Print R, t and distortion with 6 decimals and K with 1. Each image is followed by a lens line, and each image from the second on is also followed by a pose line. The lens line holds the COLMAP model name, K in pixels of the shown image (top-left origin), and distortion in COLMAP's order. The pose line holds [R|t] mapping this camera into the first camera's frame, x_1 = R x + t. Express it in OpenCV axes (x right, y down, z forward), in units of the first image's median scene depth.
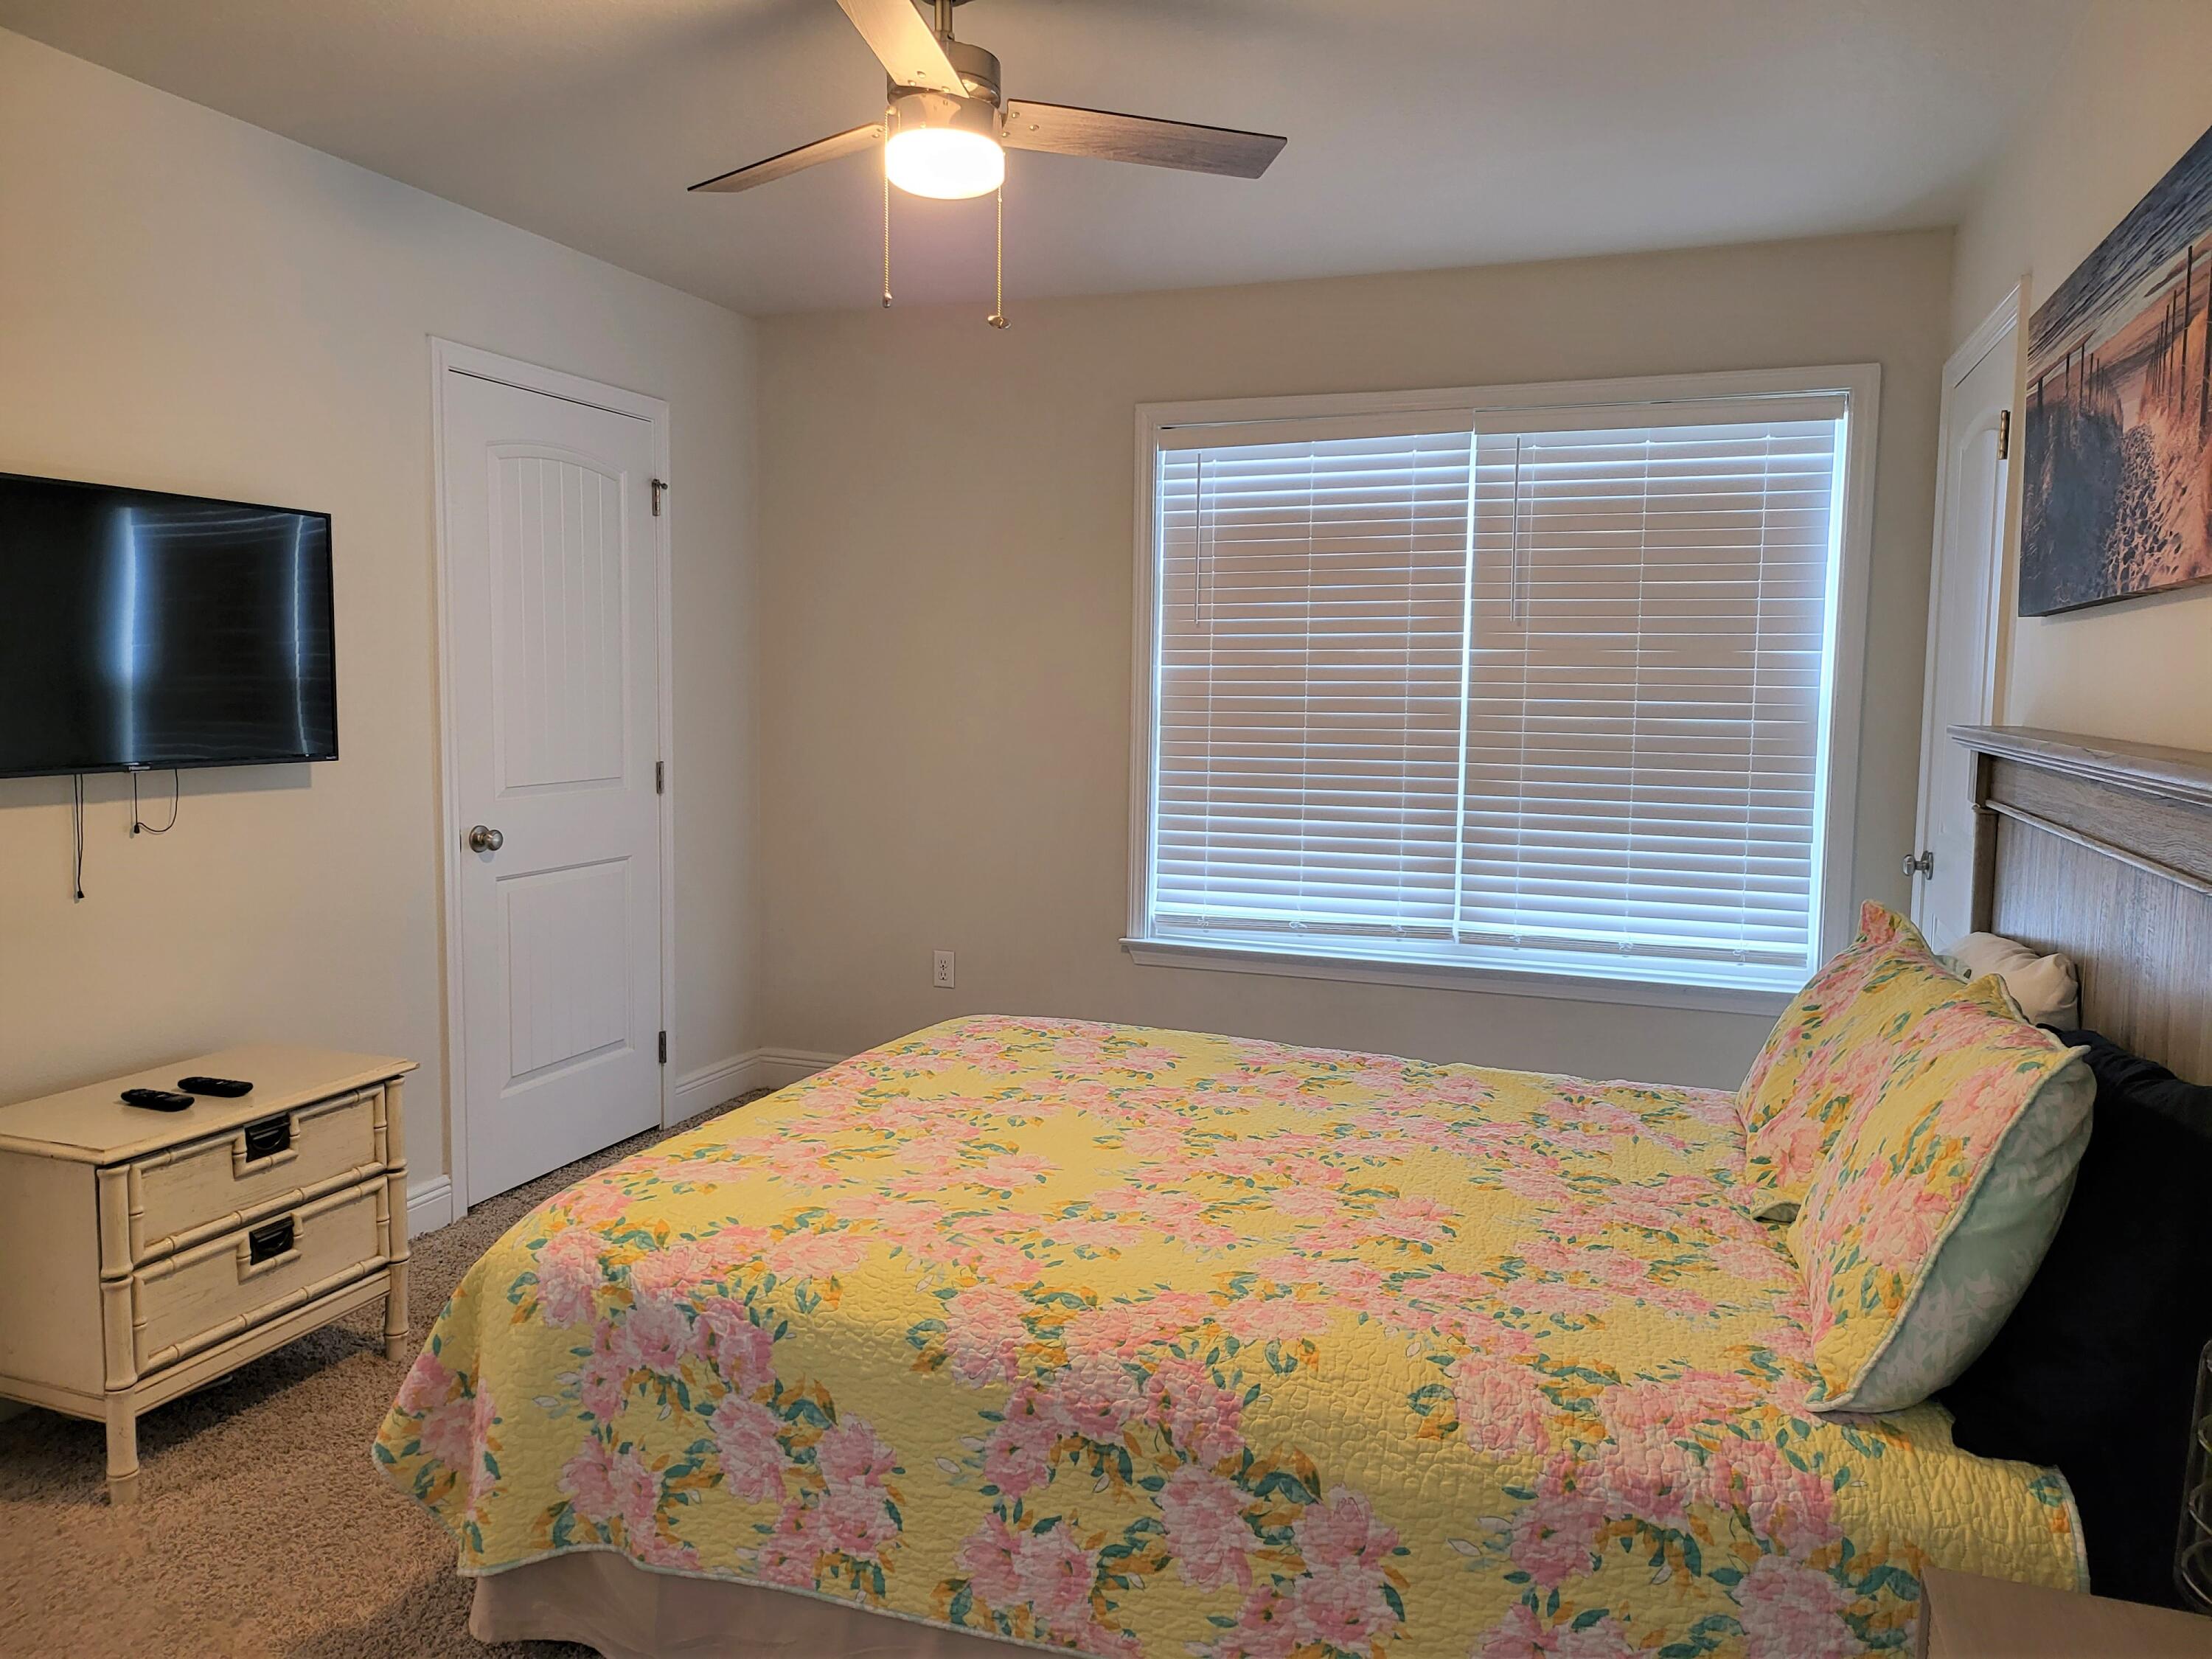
lens RADIAL K [[1547.0, 0, 1121.7], [0, 1547.0, 825.4], [0, 0, 1]] dist [0.032715, -0.019963]
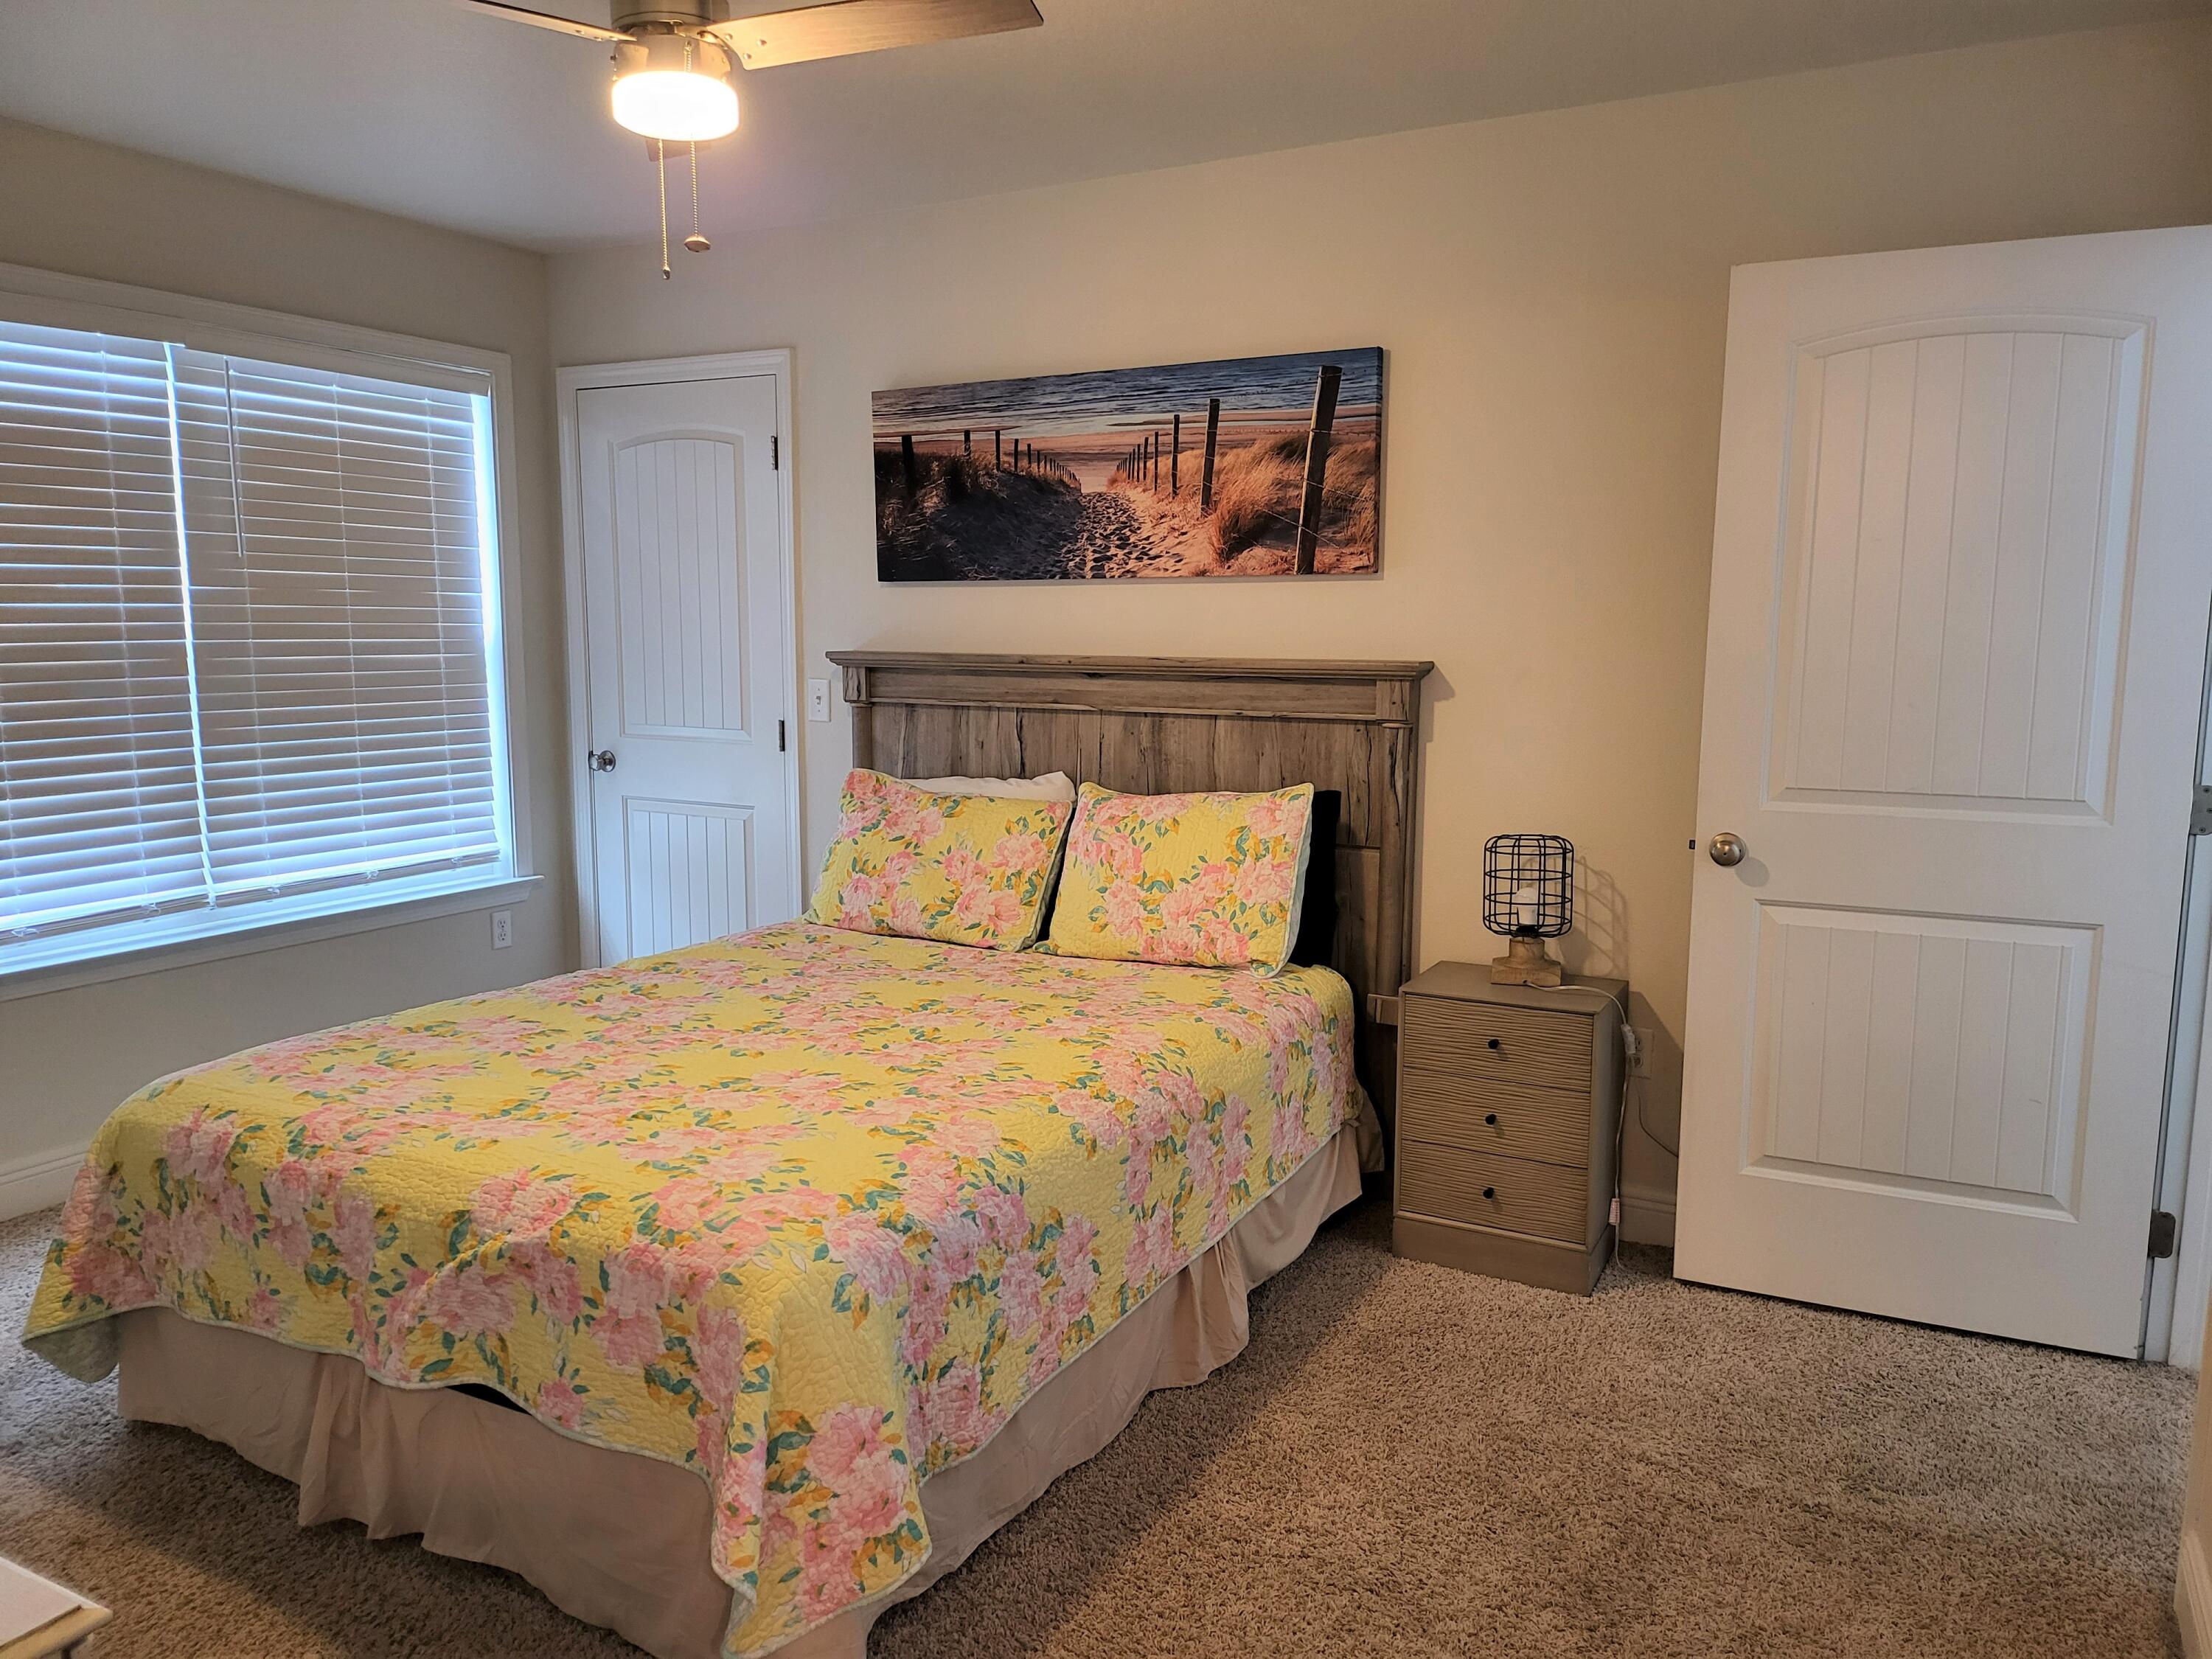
lens RADIAL K [[1547.0, 0, 1125.8], [0, 1547.0, 831.7], [0, 0, 1]] dist [0.032715, -0.019963]
pose [[0.142843, -0.147527, 0.978689, -0.621688], [0.090748, 0.986616, 0.135477, -0.046493], [-0.985576, 0.069462, 0.154319, 0.332721]]
